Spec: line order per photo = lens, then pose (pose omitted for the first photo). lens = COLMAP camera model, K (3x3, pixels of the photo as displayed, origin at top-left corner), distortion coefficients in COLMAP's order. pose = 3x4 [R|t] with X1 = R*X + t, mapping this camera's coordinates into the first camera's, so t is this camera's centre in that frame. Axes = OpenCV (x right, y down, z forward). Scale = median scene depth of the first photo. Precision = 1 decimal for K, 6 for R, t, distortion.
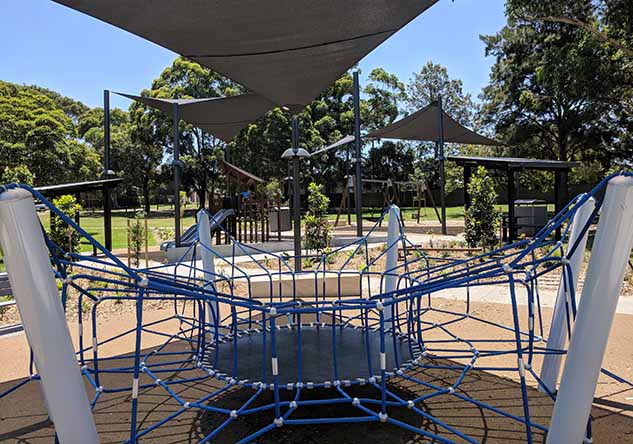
lens RADIAL K [[486.2, 0, 316.5], [0, 486.2, 222.0], [0, 0, 1]] dist [0.008482, 0.000181]
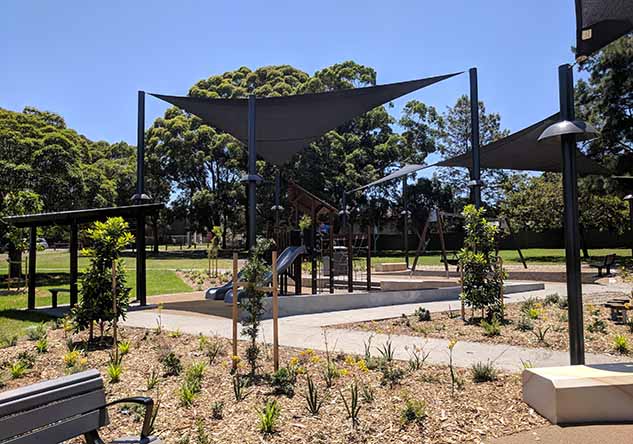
lens RADIAL K [[487.4, 0, 316.4], [0, 487.4, 248.8], [0, 0, 1]] dist [0.001440, -0.001091]
pose [[0.999870, 0.013237, 0.009208, -0.066266], [-0.012909, 0.999313, -0.034729, 0.001635], [-0.009661, 0.034606, 0.999354, 0.096511]]
